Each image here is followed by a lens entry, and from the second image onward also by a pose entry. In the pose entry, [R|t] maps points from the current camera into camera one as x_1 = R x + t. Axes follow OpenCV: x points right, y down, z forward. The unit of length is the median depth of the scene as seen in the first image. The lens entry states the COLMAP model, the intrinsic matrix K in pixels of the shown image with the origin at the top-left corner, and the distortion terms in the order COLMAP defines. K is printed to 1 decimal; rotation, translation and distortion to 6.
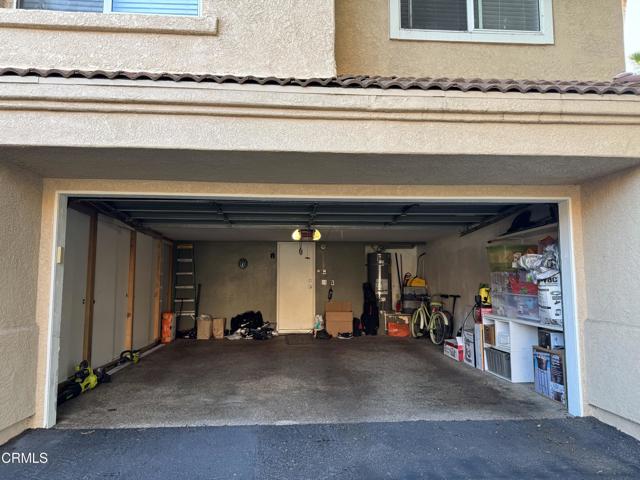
lens RADIAL K [[455.2, 0, 320.0], [0, 455.2, 240.0], [0, 0, 1]] dist [0.071512, -0.078195]
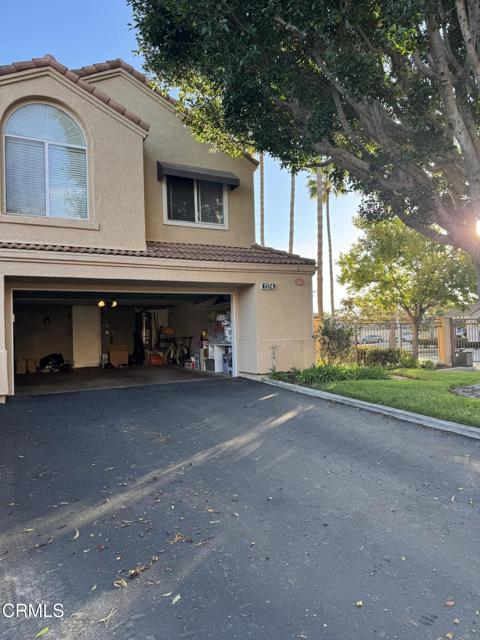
lens RADIAL K [[396.2, 0, 225.6], [0, 396.2, 320.7], [0, 0, 1]] dist [0.057796, -0.044230]
pose [[0.931299, -0.014787, 0.363954, -0.192875], [-0.006247, 0.998380, 0.056549, -0.040682], [-0.364201, -0.054938, 0.929699, -0.663471]]
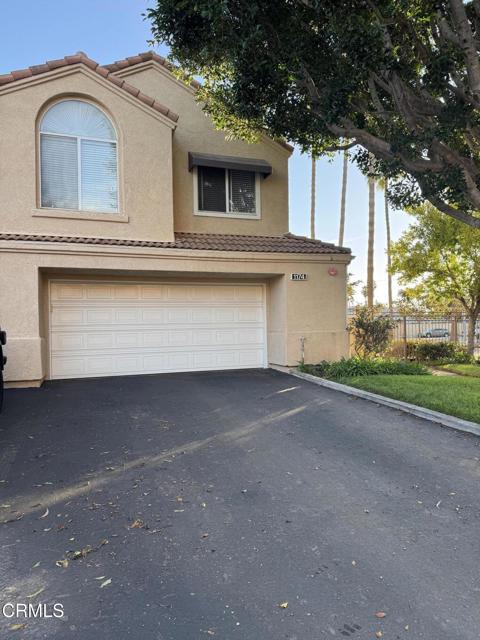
lens RADIAL K [[396.2, 0, 225.6], [0, 396.2, 320.7], [0, 0, 1]] dist [0.057796, -0.044230]
pose [[0.969578, -0.013030, 0.244436, -0.126250], [-0.006629, 0.996818, 0.079432, -0.039302], [-0.244694, -0.078636, 0.966406, -0.678514]]
